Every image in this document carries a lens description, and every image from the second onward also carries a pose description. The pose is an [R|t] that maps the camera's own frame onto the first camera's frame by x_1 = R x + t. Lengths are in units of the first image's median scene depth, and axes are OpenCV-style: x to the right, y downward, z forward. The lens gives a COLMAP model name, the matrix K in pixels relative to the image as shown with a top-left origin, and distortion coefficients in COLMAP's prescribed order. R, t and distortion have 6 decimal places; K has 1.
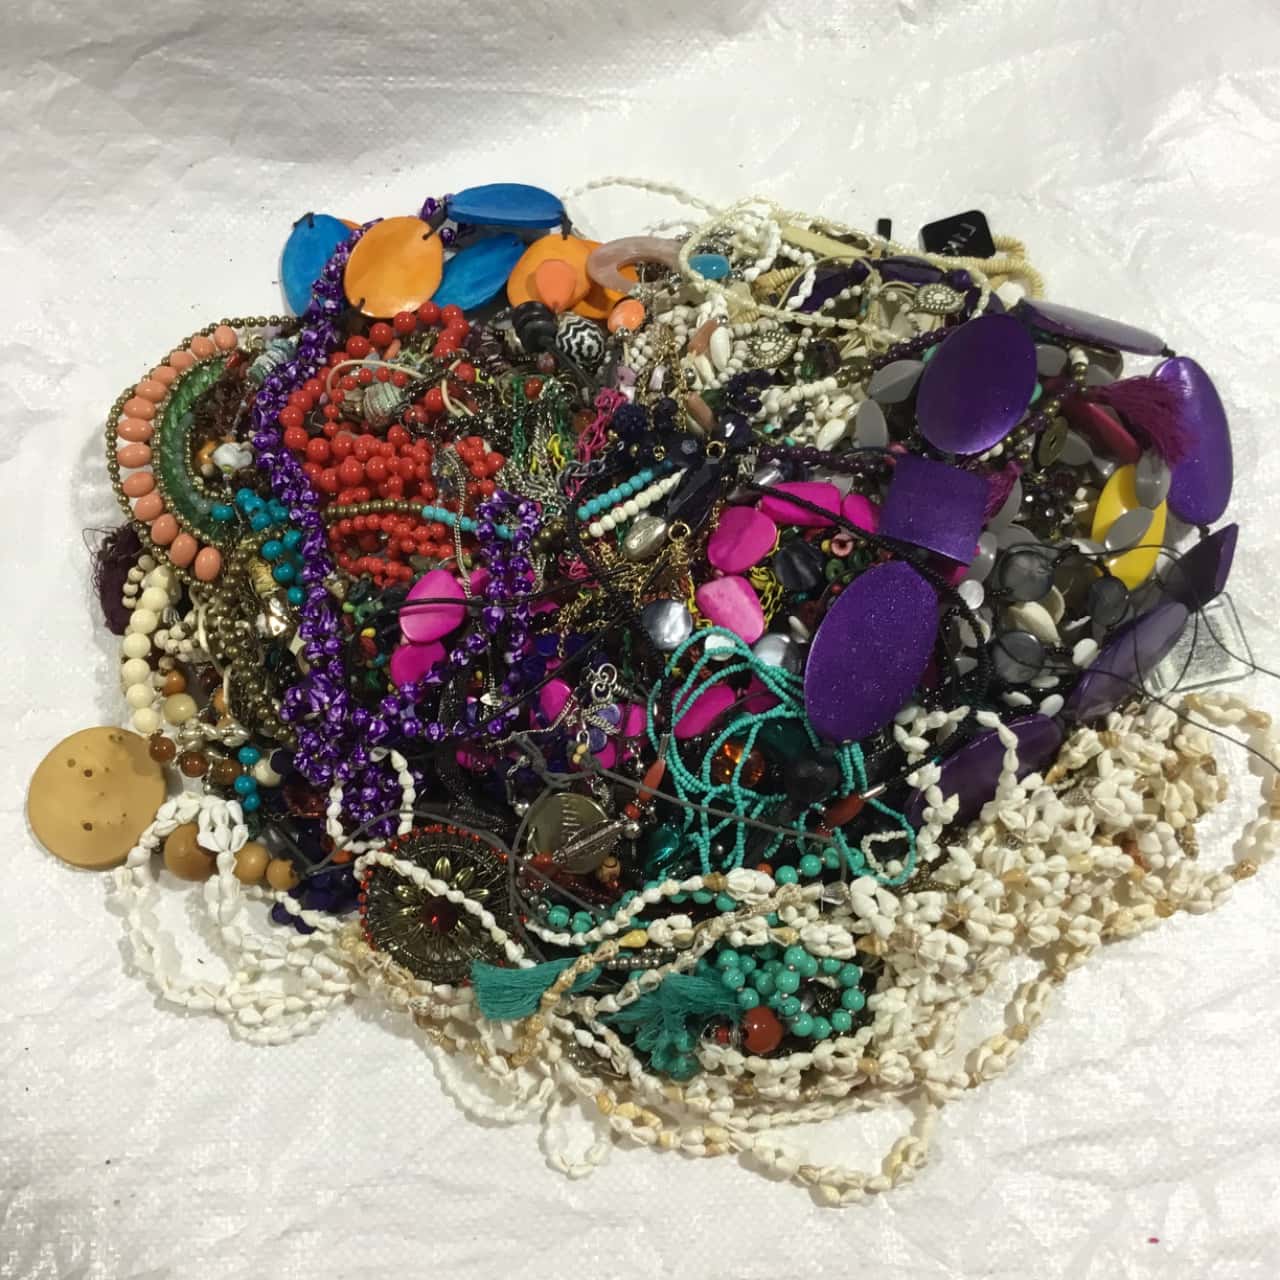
lens RADIAL K [[1574.5, 0, 640.0], [0, 1574.5, 640.0], [0, 0, 1]] dist [0.125960, -0.336780]
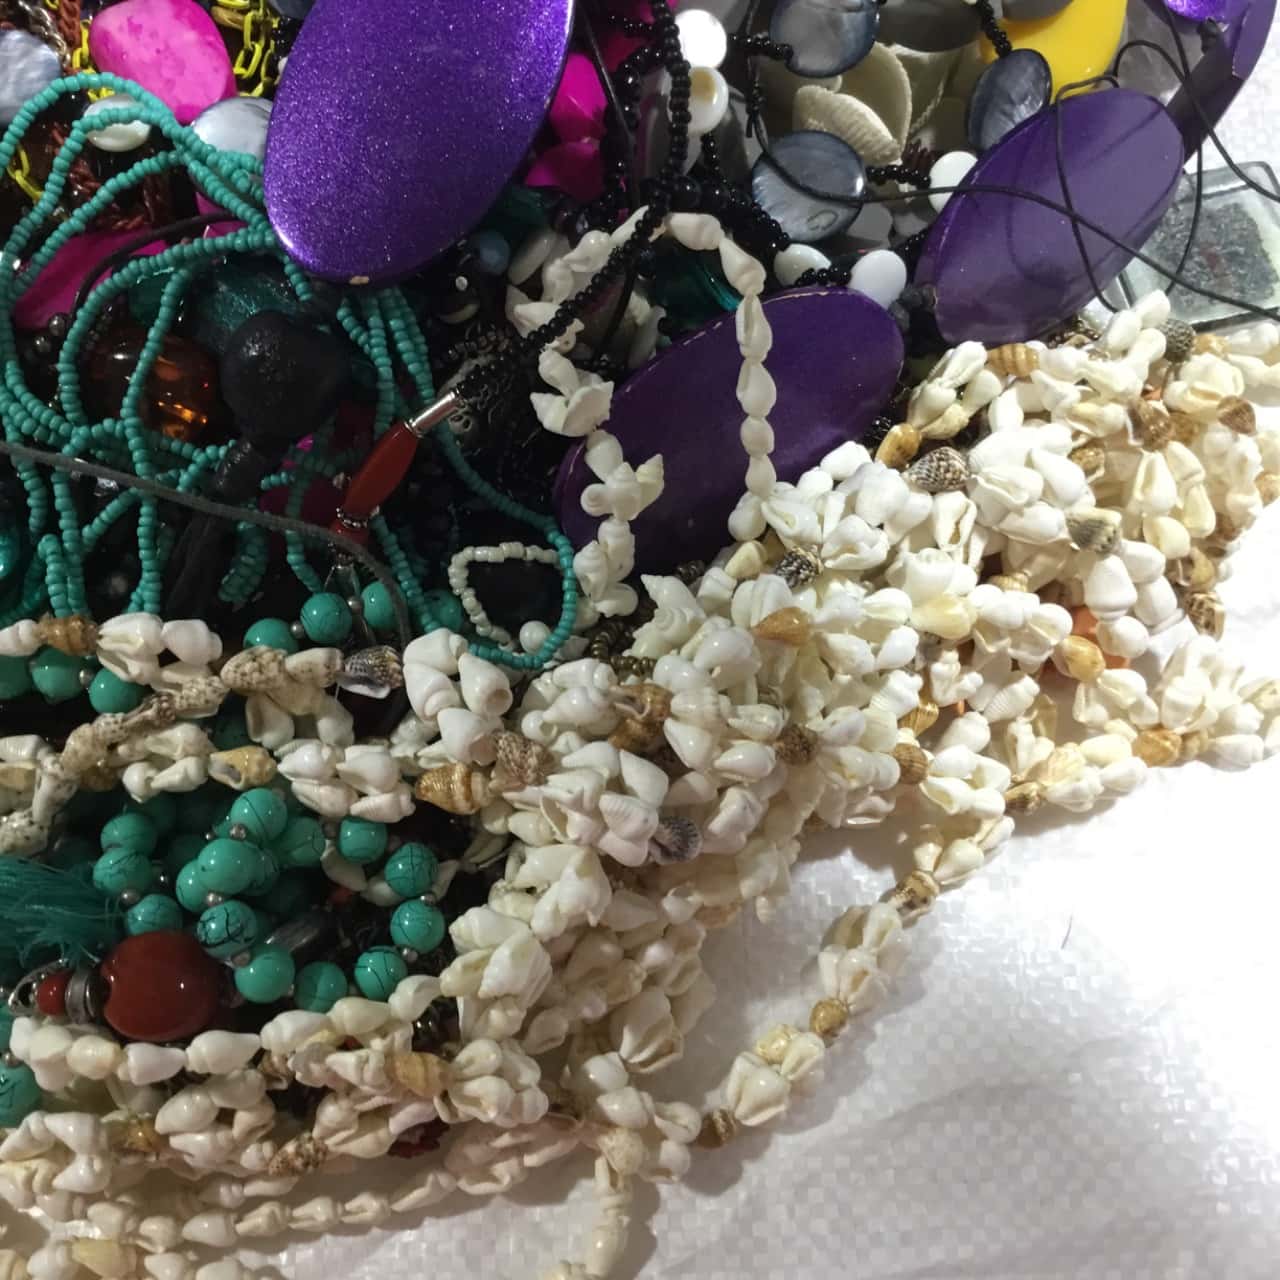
lens RADIAL K [[1536.4, 0, 640.0], [0, 1536.4, 640.0], [0, 0, 1]] dist [0.100807, -0.306611]
pose [[0.998871, -0.010631, -0.046291, 0.213168], [0.004626, 0.991768, -0.127961, 0.202022], [0.047270, 0.127602, 0.990698, 0.577813]]
